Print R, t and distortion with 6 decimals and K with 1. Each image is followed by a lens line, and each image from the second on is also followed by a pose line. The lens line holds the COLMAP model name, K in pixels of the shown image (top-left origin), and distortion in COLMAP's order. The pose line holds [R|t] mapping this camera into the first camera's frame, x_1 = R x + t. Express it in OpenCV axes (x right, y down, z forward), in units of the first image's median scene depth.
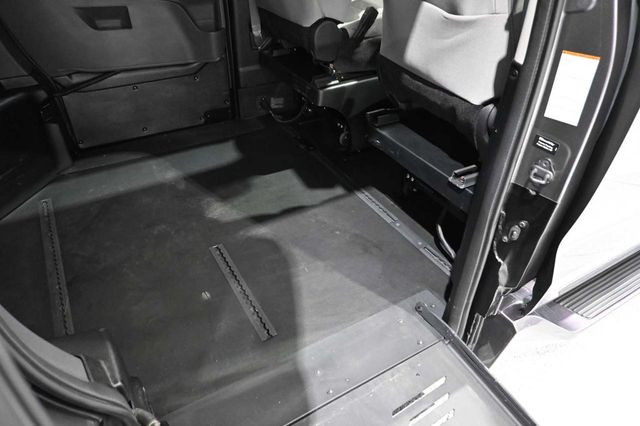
lens RADIAL K [[435.5, 0, 318.1], [0, 435.5, 214.3], [0, 0, 1]] dist [-0.002698, -0.000464]
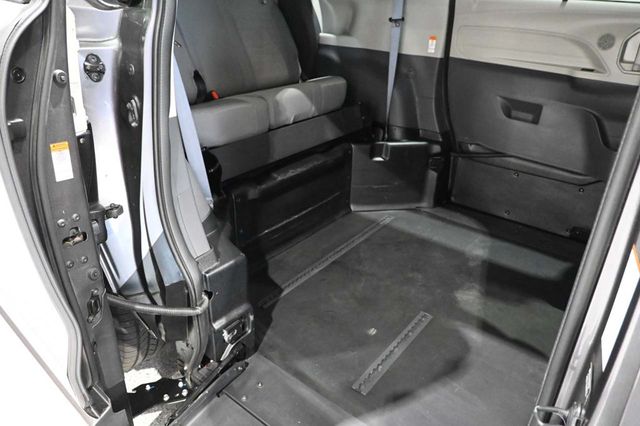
lens RADIAL K [[435.5, 0, 319.1], [0, 435.5, 212.0], [0, 0, 1]] dist [-0.002698, -0.000464]
pose [[0.356033, 0.408574, -0.840421, 0.375492], [-0.574092, 0.805254, 0.148271, -0.108152], [0.737332, 0.429690, 0.521256, 0.144028]]
